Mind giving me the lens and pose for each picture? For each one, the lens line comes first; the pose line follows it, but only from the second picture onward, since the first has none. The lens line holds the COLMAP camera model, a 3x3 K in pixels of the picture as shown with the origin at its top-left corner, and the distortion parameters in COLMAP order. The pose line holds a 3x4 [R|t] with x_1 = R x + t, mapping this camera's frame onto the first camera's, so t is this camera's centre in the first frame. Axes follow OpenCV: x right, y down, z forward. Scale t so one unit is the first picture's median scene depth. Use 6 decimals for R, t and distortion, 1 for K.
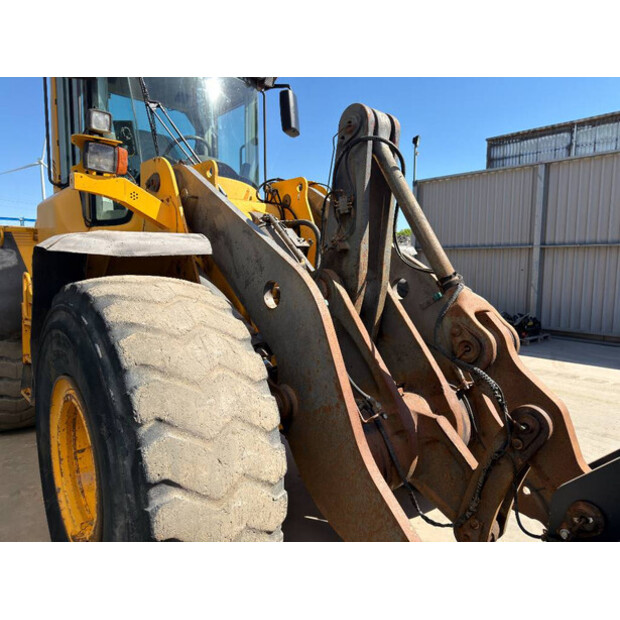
lens RADIAL K [[435.6, 0, 310.0], [0, 435.6, 310.0], [0, 0, 1]] dist [0.056411, -0.067149]
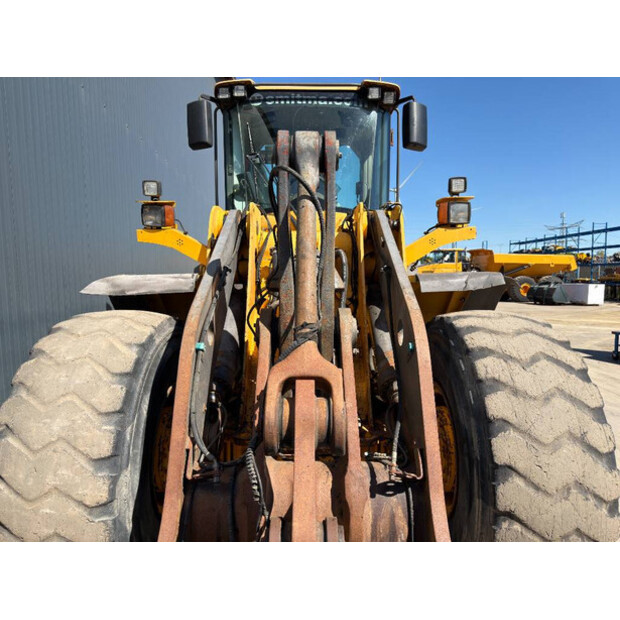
lens RADIAL K [[435.6, 0, 310.0], [0, 435.6, 310.0], [0, 0, 1]] dist [0.056411, -0.067149]
pose [[0.746949, 0.040819, -0.663627, 0.836529], [-0.062354, 0.998015, -0.008797, -0.100731], [0.661951, 0.047951, 0.748012, 0.404344]]
